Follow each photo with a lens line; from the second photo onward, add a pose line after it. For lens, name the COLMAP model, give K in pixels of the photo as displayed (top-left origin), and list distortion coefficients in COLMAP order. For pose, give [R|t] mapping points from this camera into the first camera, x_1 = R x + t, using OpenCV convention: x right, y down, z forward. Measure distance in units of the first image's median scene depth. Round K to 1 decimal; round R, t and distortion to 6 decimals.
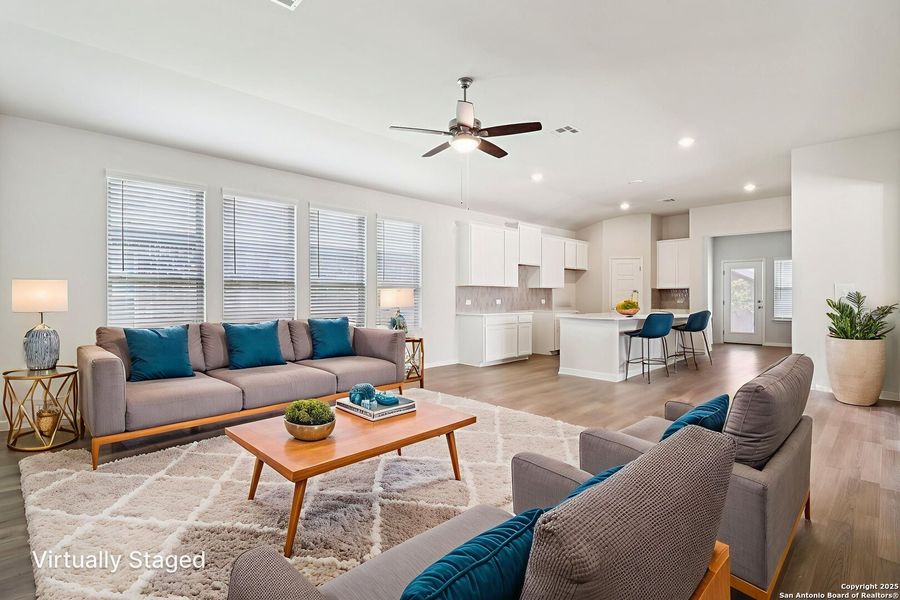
lens RADIAL K [[433.1, 0, 444.3], [0, 433.1, 298.5], [0, 0, 1]] dist [0.000550, 0.000094]
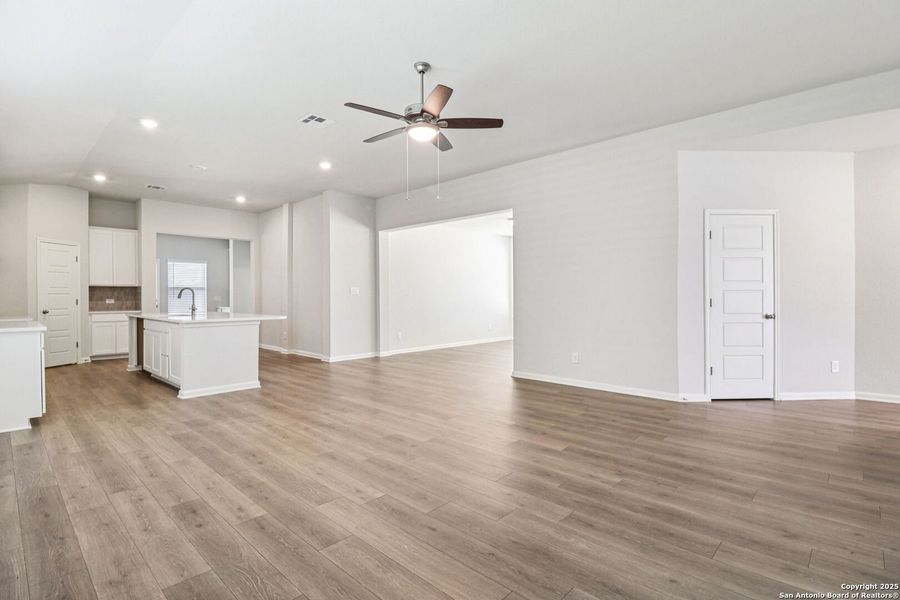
lens RADIAL K [[433.1, 0, 444.3], [0, 433.1, 298.5], [0, 0, 1]] dist [0.000550, 0.000094]
pose [[-0.034783, -0.006731, 0.999372, -0.432946], [0.001640, 0.999976, 0.006792, -0.003641], [-0.999394, 0.001875, -0.034771, 0.481602]]
